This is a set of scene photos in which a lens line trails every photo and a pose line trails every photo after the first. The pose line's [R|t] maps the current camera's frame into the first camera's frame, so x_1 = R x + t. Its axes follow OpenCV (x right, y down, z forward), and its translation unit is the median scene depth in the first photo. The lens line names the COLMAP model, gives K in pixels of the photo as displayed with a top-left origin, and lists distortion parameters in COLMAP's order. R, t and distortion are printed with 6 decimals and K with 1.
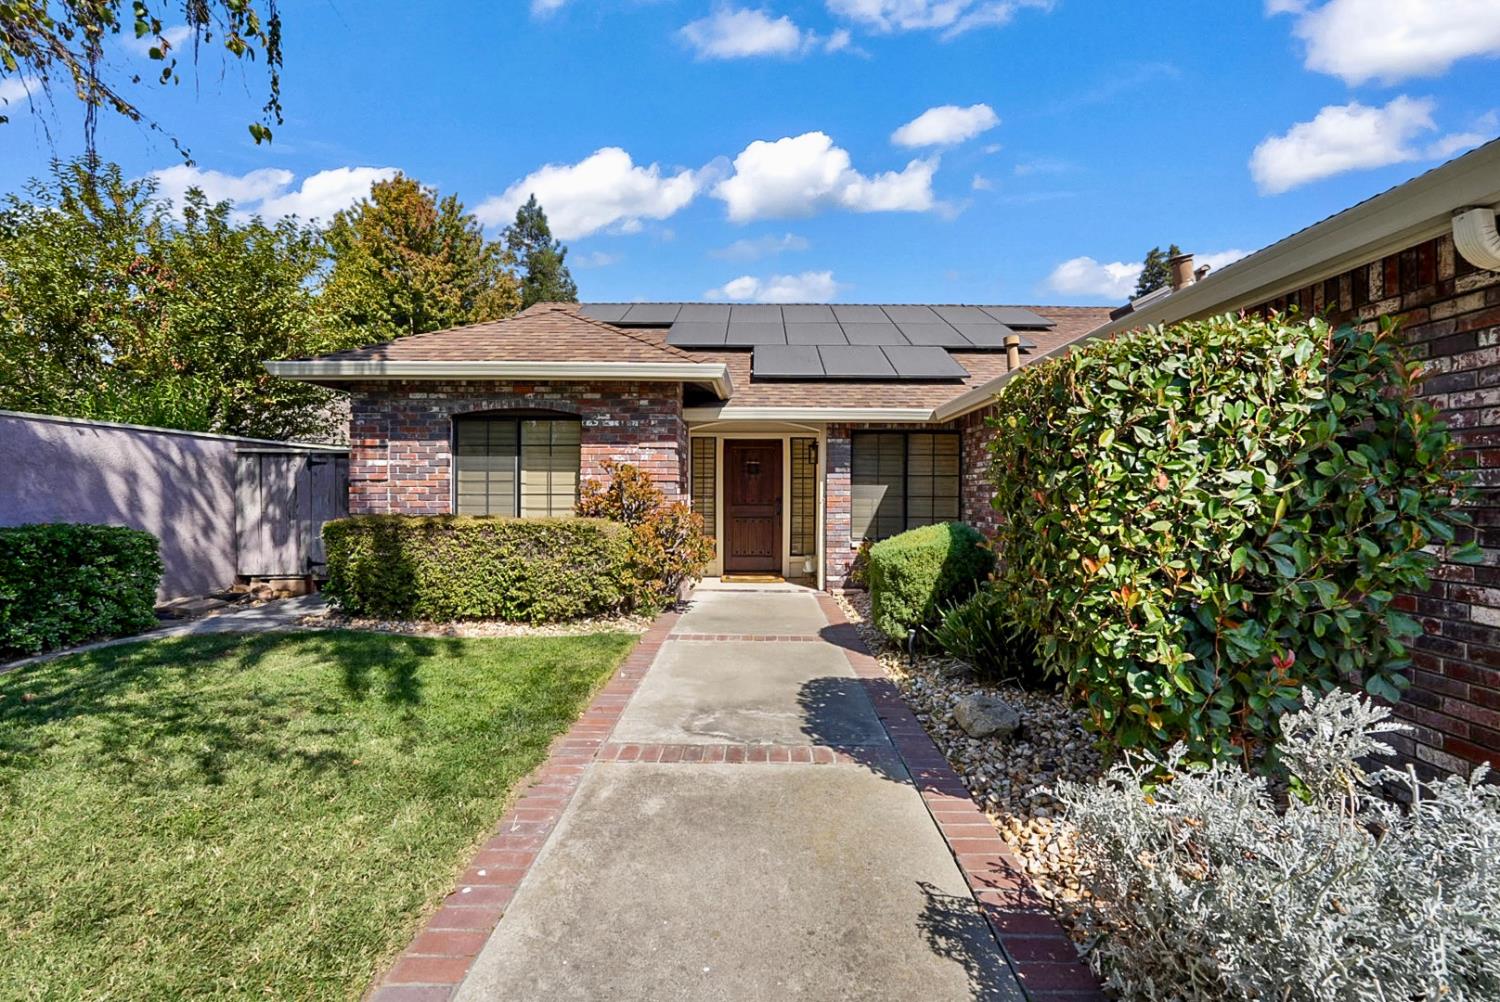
lens RADIAL K [[666.3, 0, 756.5], [0, 666.3, 499.4], [0, 0, 1]] dist [-0.003723, 0.000476]
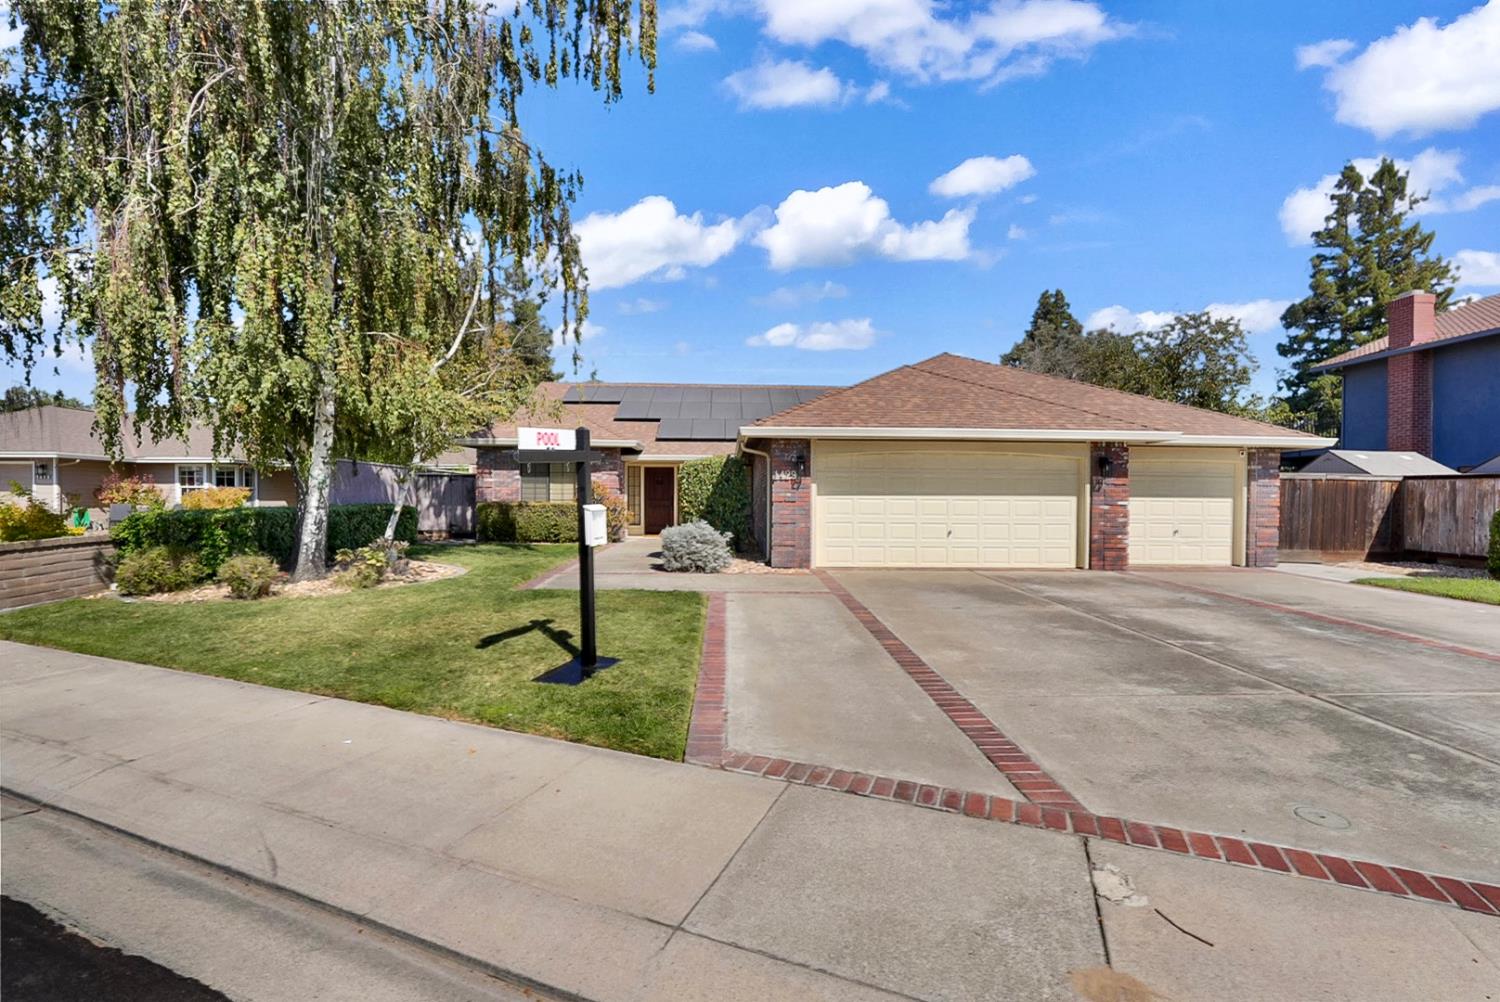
lens RADIAL K [[666.3, 0, 756.5], [0, 666.3, 499.4], [0, 0, 1]] dist [-0.003723, 0.000476]
pose [[0.998857, -0.000779, 0.047801, 0.261610], [0.001193, 0.999962, -0.008621, 0.034662], [-0.047792, 0.008668, 0.998820, -1.398468]]
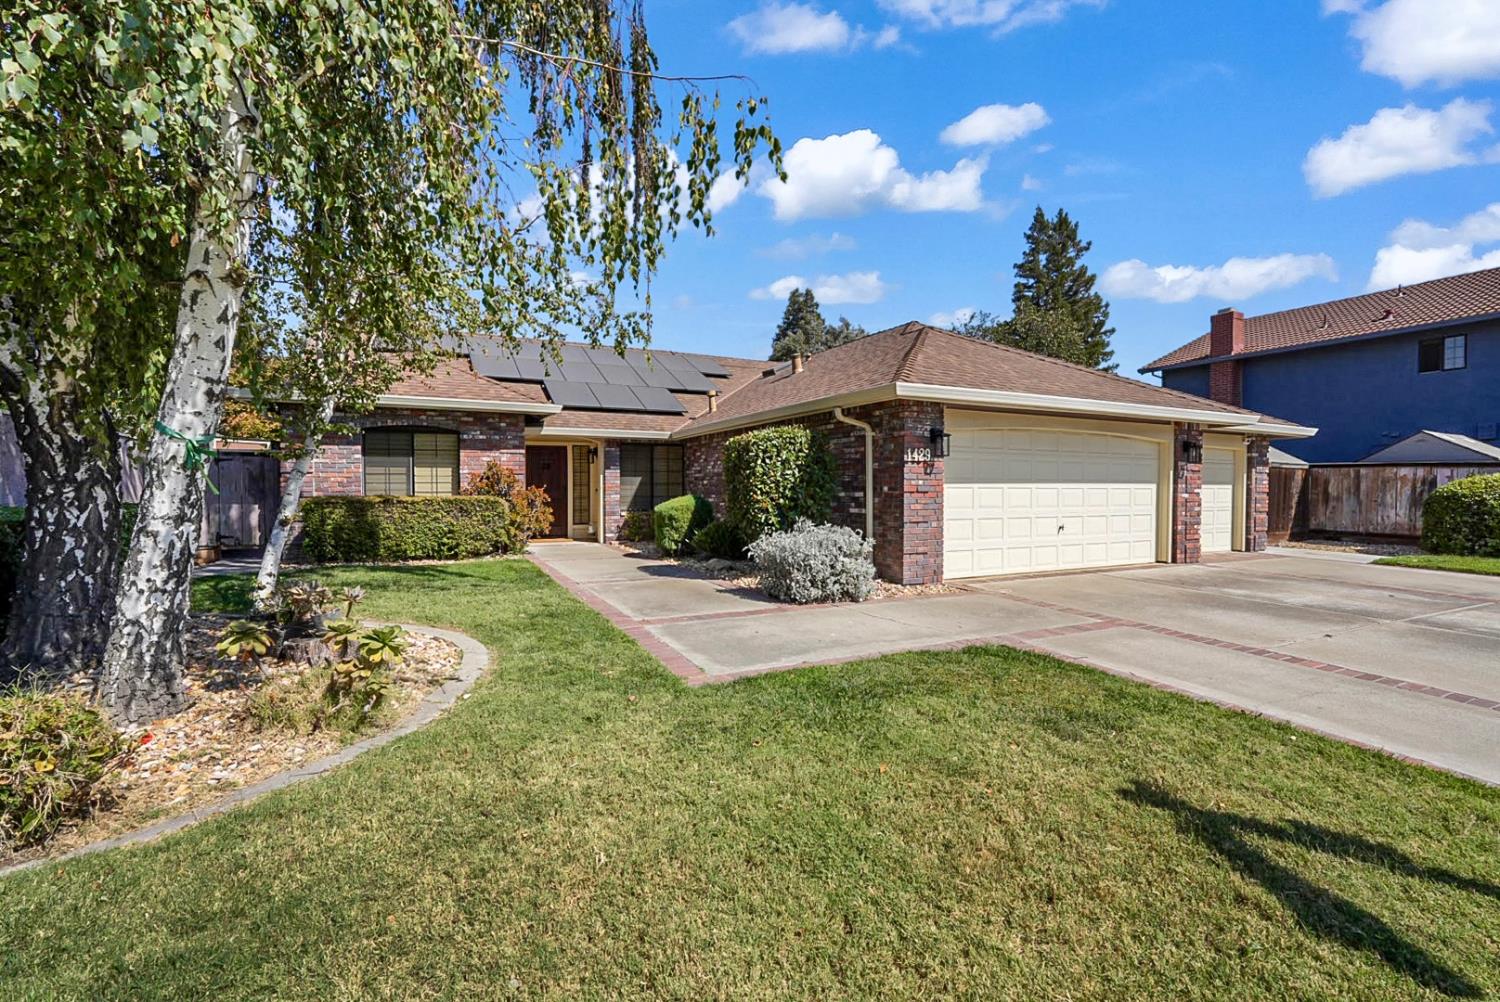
lens RADIAL K [[666.3, 0, 756.5], [0, 666.3, 499.4], [0, 0, 1]] dist [-0.003723, 0.000476]
pose [[0.889963, -0.014556, 0.455801, -0.356940], [0.011396, 0.999888, 0.009679, 0.025038], [-0.455891, -0.003420, 0.890029, -0.694819]]
